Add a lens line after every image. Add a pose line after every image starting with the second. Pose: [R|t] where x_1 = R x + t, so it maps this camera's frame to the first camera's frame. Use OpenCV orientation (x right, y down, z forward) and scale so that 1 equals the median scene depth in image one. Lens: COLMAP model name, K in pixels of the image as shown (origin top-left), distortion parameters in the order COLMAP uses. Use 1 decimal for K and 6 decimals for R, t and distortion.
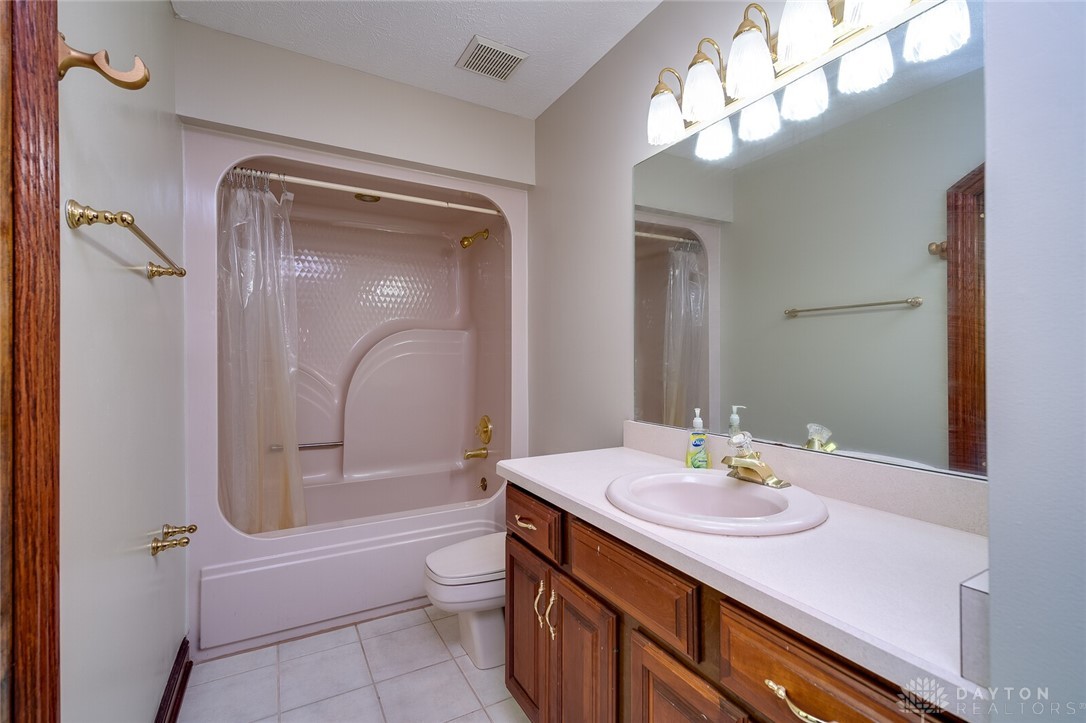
lens RADIAL K [[476.3, 0, 537.1], [0, 476.3, 356.5], [0, 0, 1]] dist [0.002555, -0.000141]
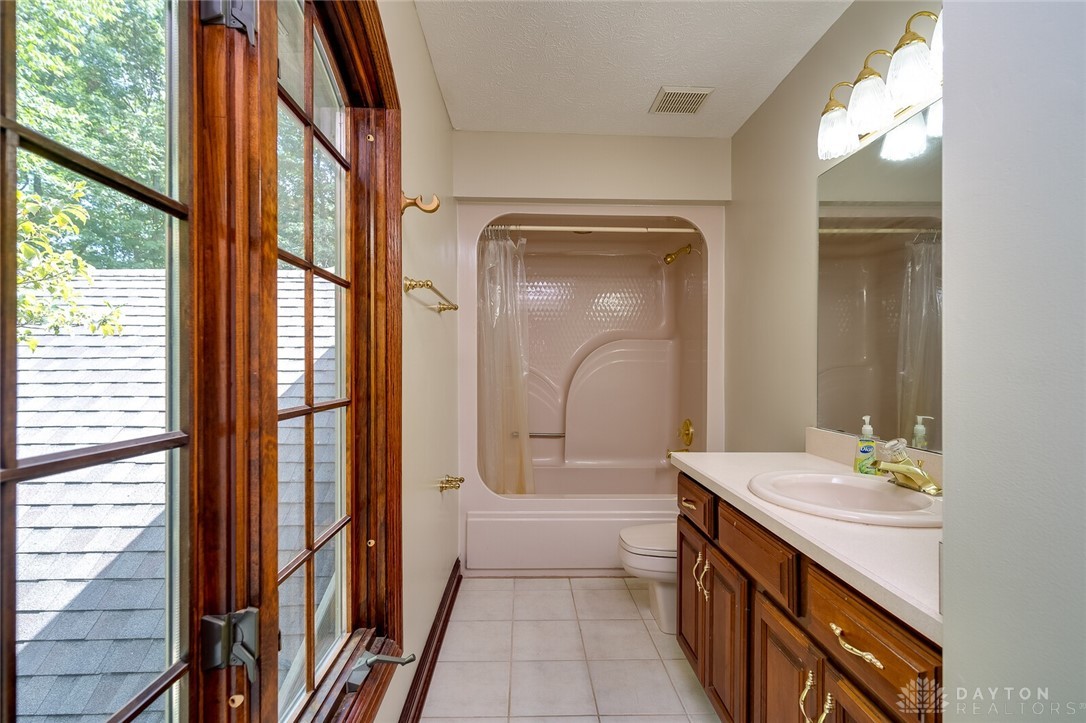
lens RADIAL K [[476.3, 0, 538.7], [0, 476.3, 367.5], [0, 0, 1]] dist [0.002555, -0.000141]
pose [[0.890097, 0.007475, -0.455710, 0.138417], [-0.003503, 0.999948, 0.009560, -0.001094], [0.455757, -0.006913, 0.890077, -0.175094]]
